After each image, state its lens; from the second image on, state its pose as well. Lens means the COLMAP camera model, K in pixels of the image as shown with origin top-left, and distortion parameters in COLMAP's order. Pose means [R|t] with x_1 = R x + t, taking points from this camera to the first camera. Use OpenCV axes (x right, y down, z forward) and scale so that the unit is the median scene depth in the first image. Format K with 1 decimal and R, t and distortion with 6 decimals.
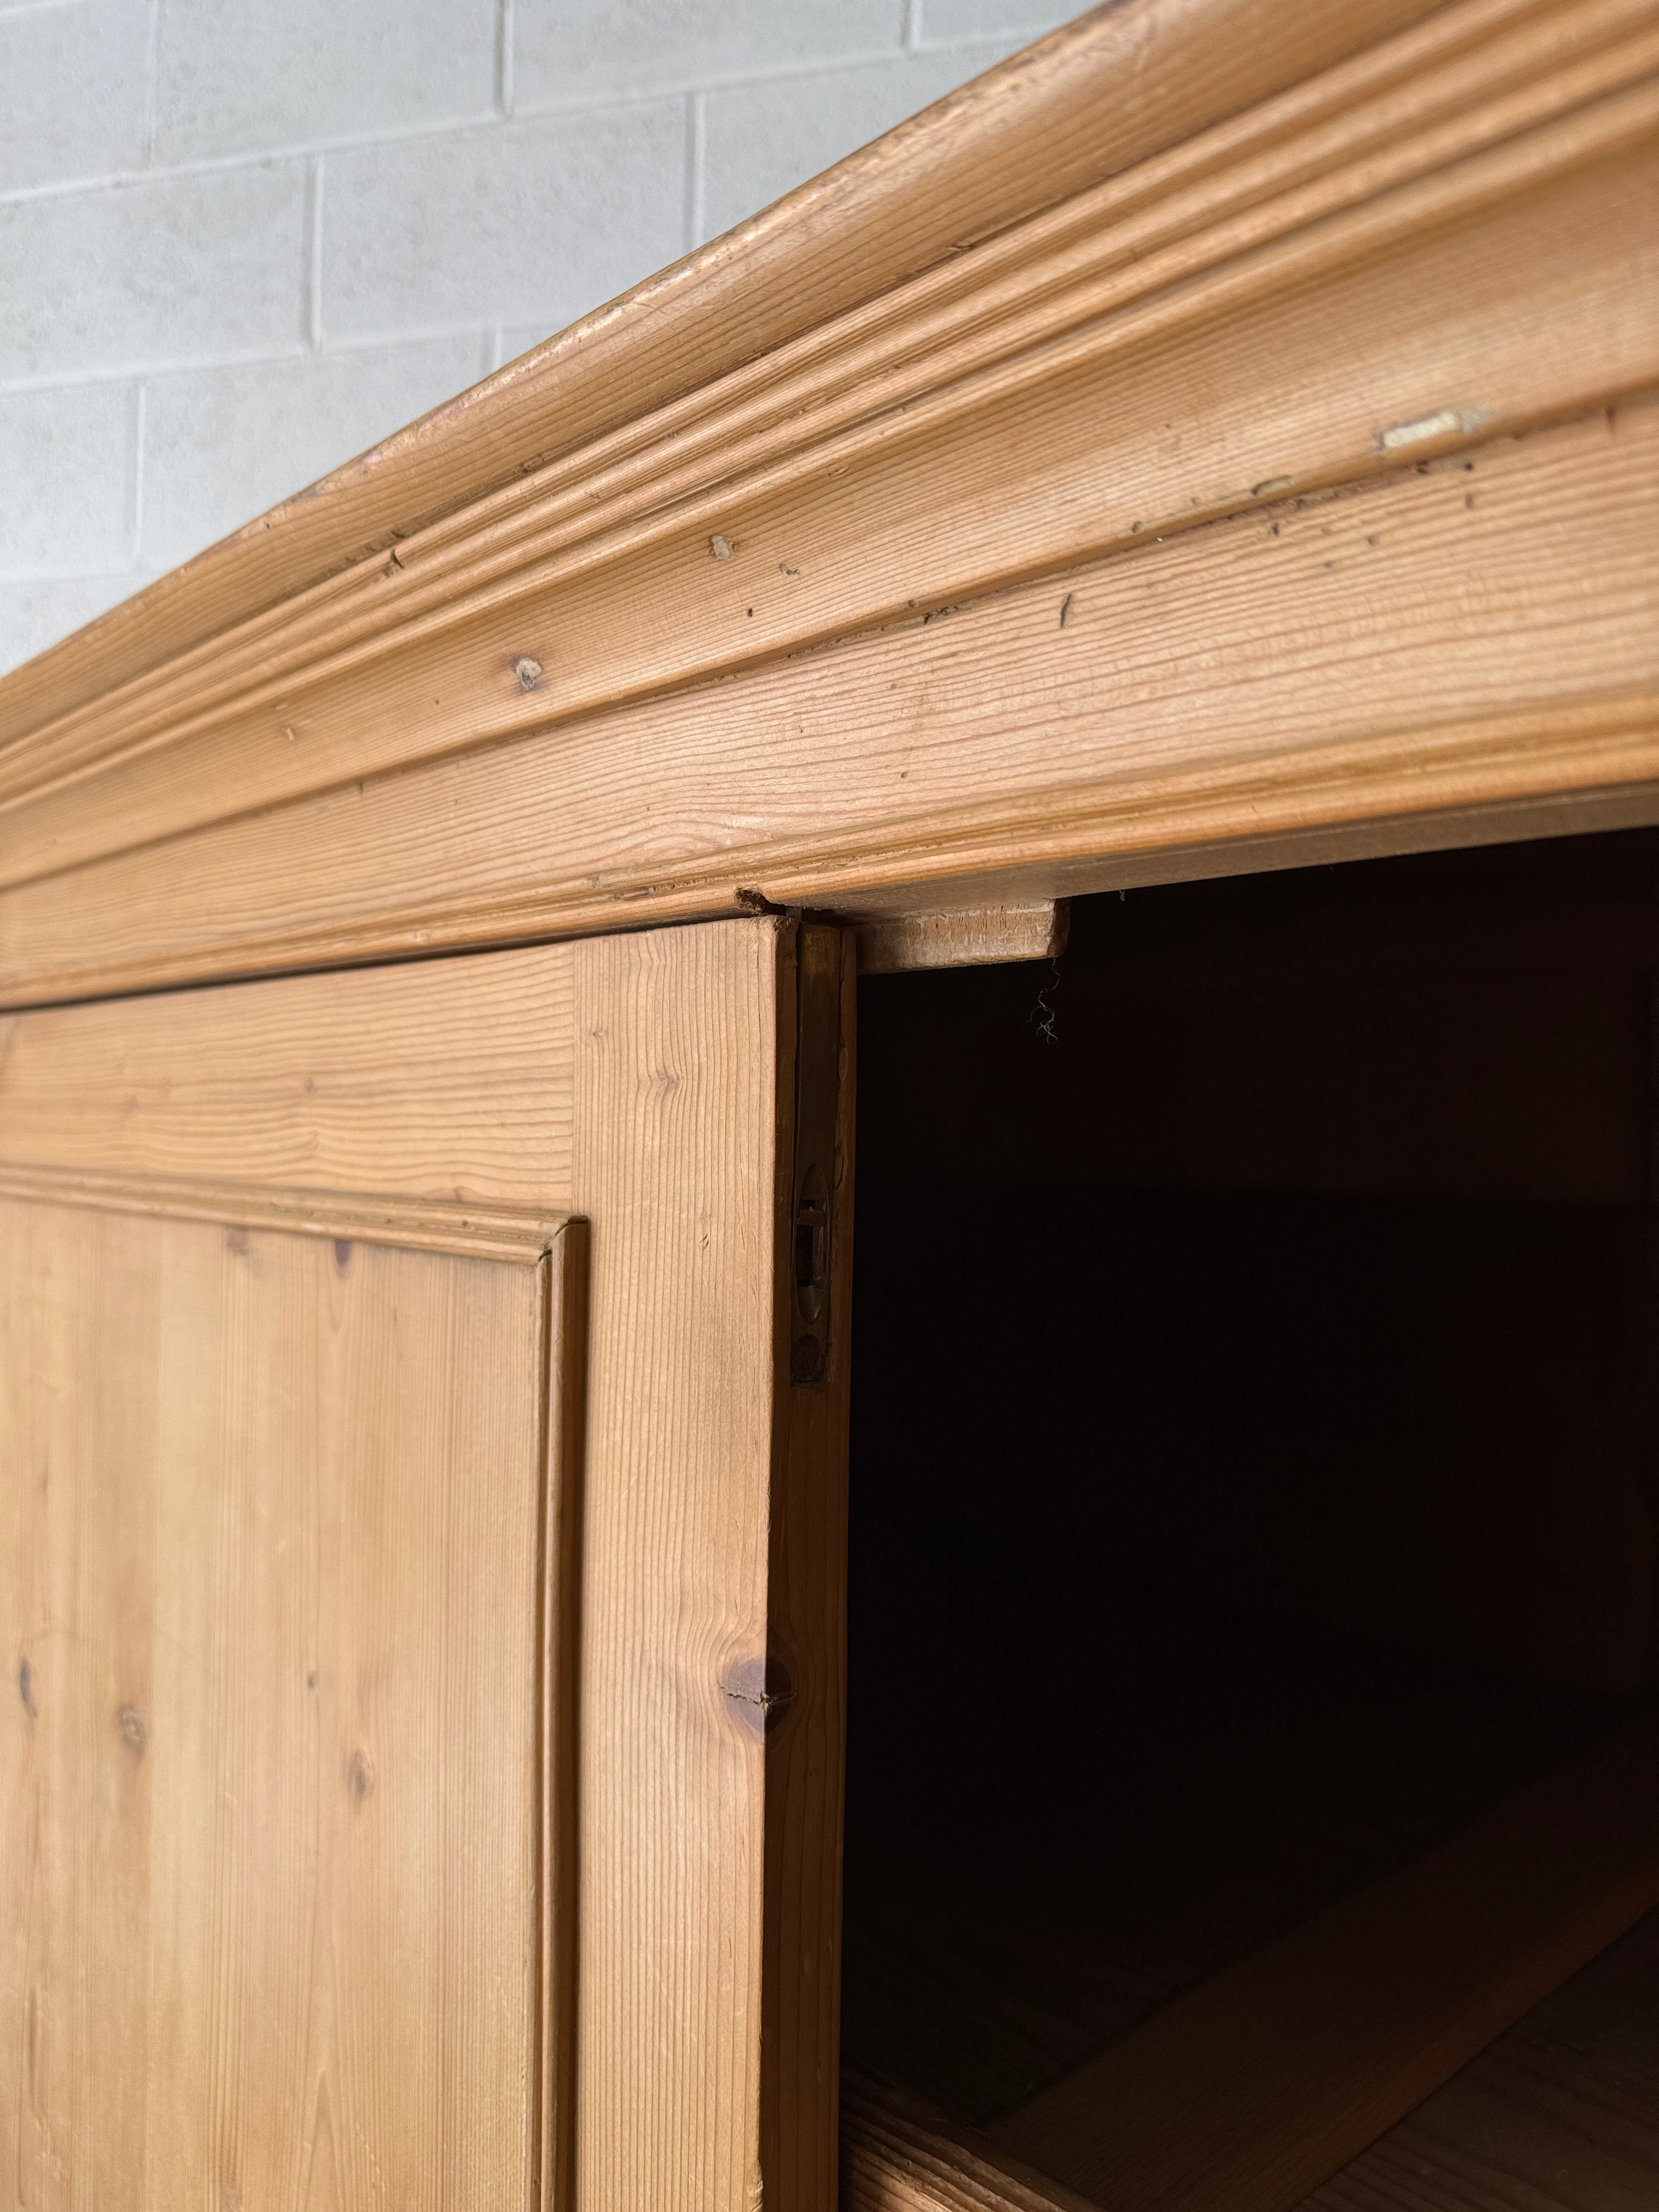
lens RADIAL K [[1594.8, 0, 829.5], [0, 1594.8, 1106.0], [0, 0, 1]] dist [0.045118, -0.061893]
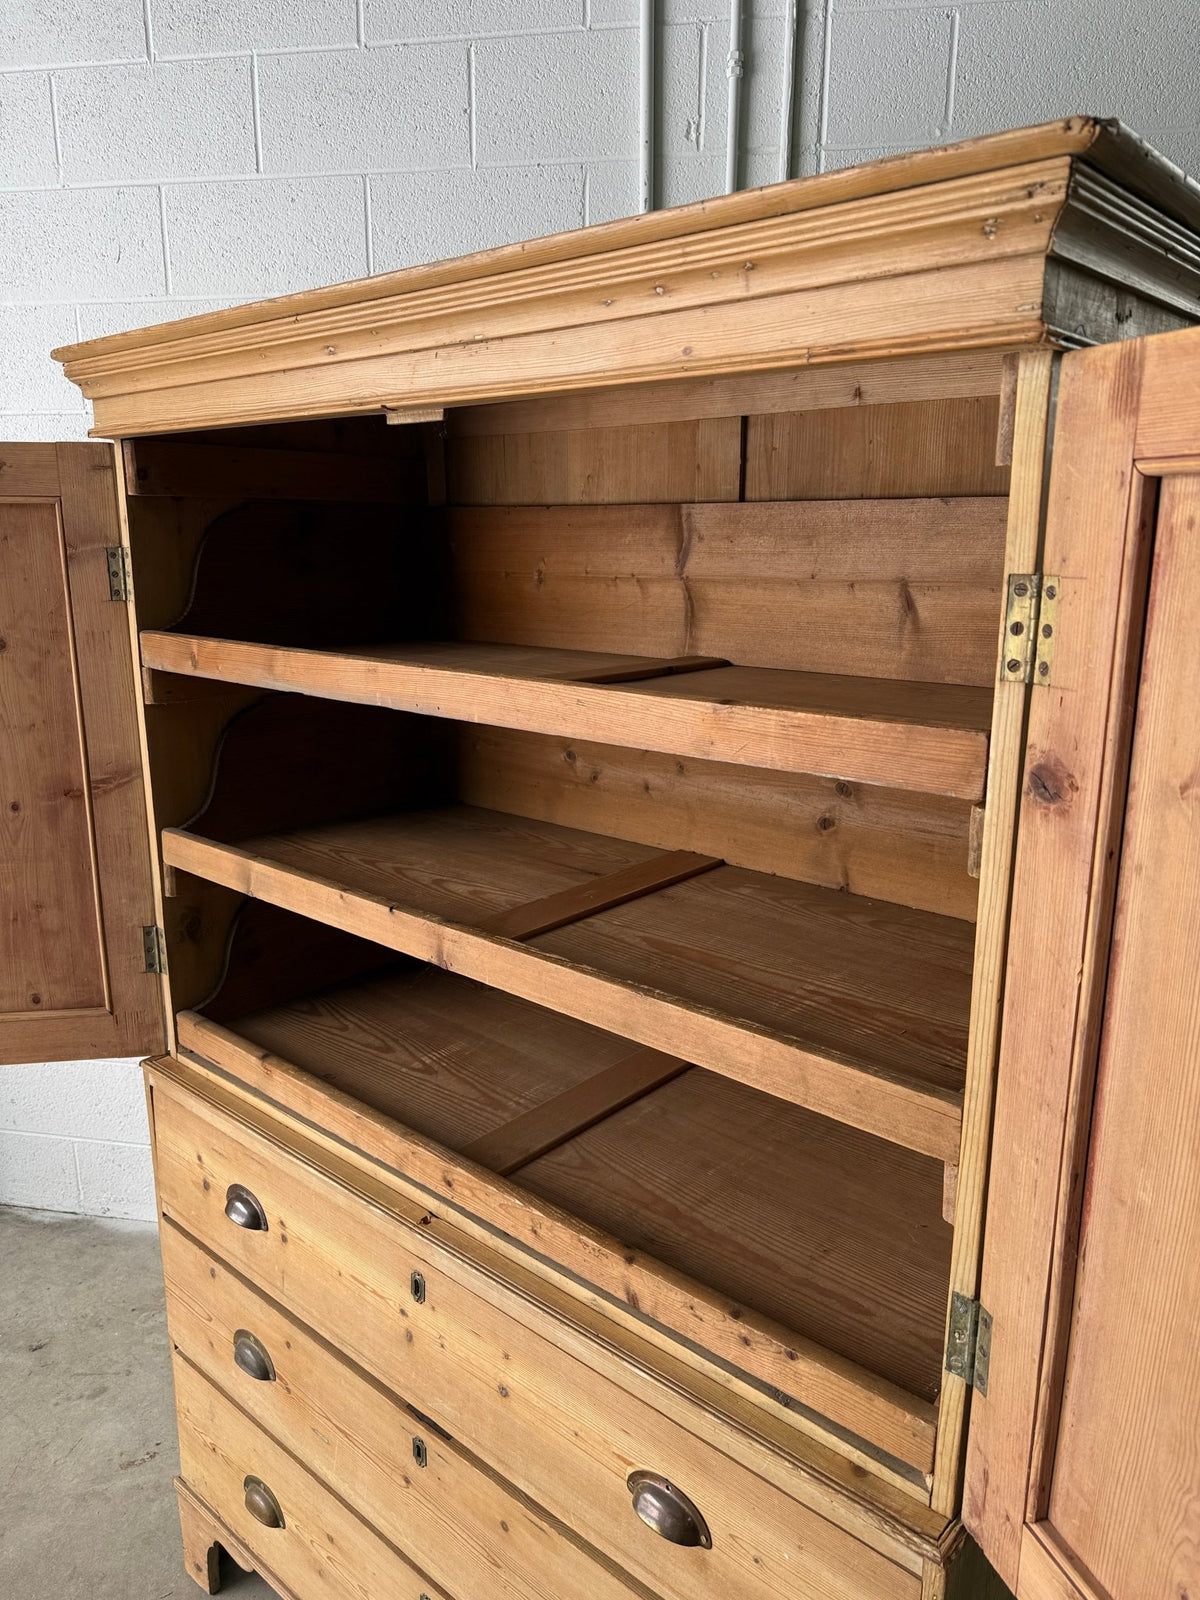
lens RADIAL K [[1146.7, 0, 595.5], [0, 1146.7, 798.8], [0, 0, 1]] dist [0.044060, -0.067099]
pose [[0.996181, -0.032771, 0.080924, 0.055584], [0.012254, 0.970189, 0.242038, 0.038595], [-0.086444, -0.240122, 0.966886, -0.566746]]
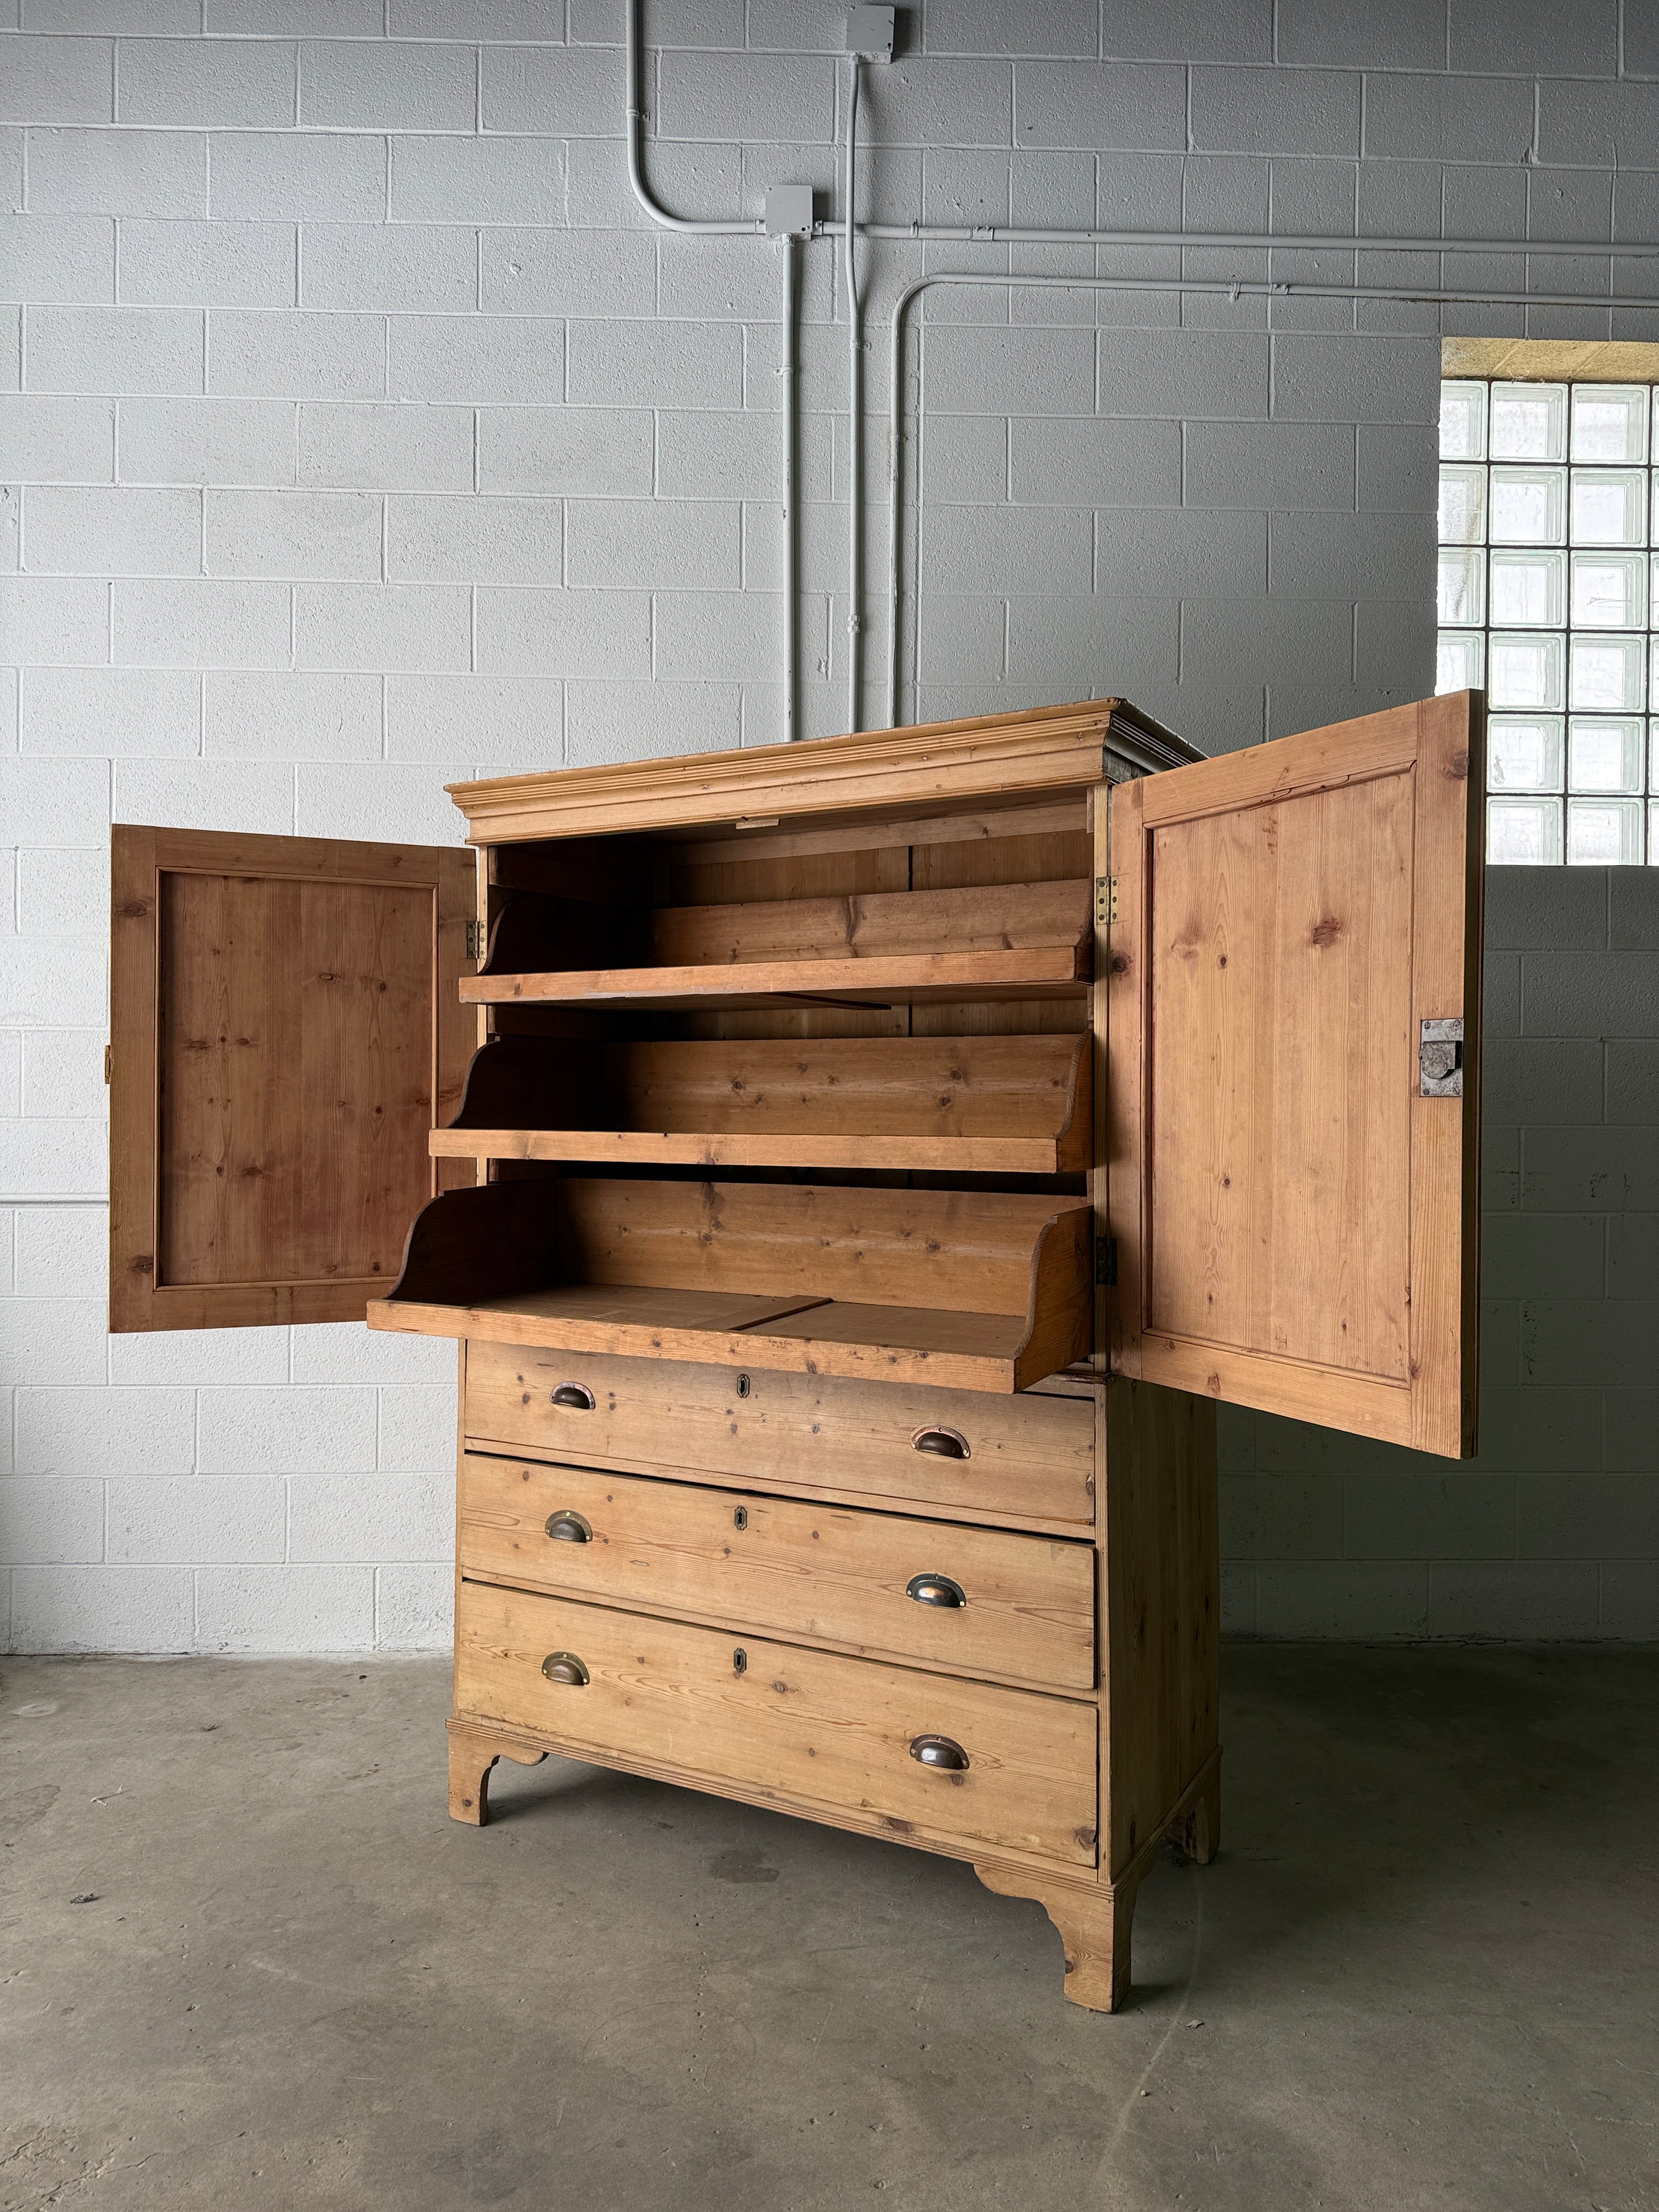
lens RADIAL K [[1589.3, 0, 829.5], [0, 1589.3, 1106.0], [0, 0, 1]] dist [0.129179, -0.247873]
pose [[0.954711, -0.010769, 0.297339, -0.442125], [0.007355, 0.999894, 0.012598, 0.269101], [-0.297443, -0.009840, 0.954689, -1.499056]]
